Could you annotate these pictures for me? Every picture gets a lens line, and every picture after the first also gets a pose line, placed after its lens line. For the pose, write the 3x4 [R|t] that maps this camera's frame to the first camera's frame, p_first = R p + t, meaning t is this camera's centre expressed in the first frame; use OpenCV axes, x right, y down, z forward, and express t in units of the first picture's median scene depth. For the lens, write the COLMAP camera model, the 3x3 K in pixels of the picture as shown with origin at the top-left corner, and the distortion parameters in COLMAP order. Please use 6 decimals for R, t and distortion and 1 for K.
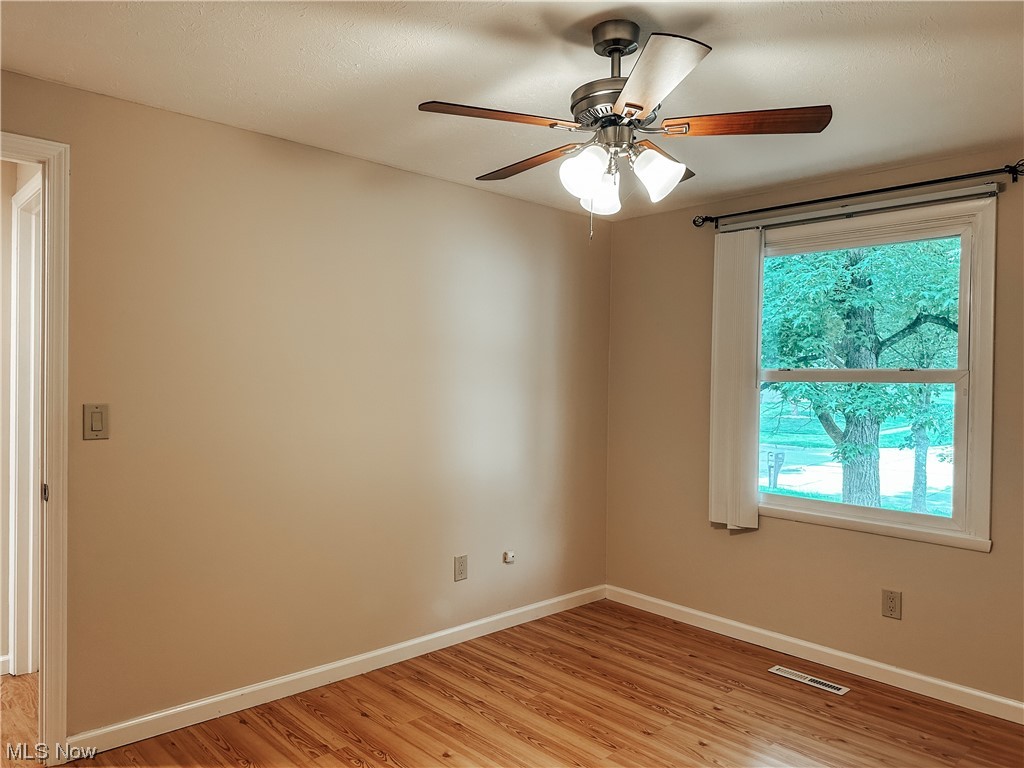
lens RADIAL K [[724.5, 0, 517.1], [0, 724.5, 382.1], [0, 0, 1]] dist [-0.003124, -0.004397]
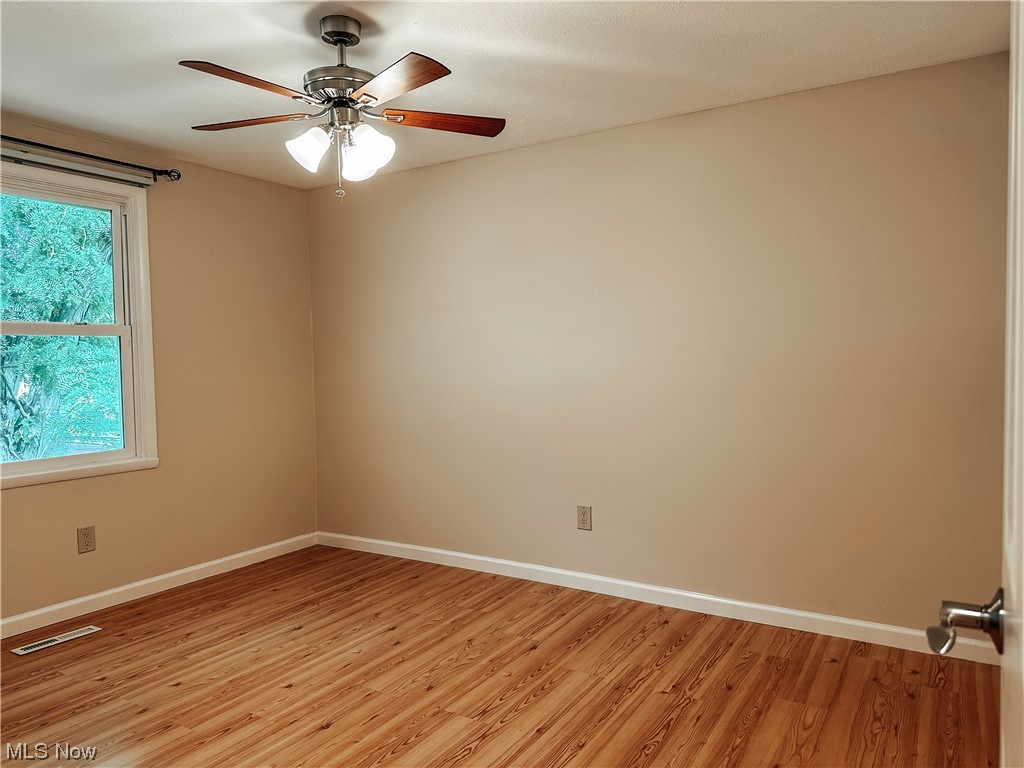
lens RADIAL K [[724.5, 0, 505.6], [0, 724.5, 384.0], [0, 0, 1]] dist [-0.003124, -0.004397]
pose [[-0.236358, -0.056082, 0.970046, -0.742377], [0.017231, 0.997934, 0.061893, 0.018540], [-0.971513, 0.031344, -0.234903, 0.699854]]
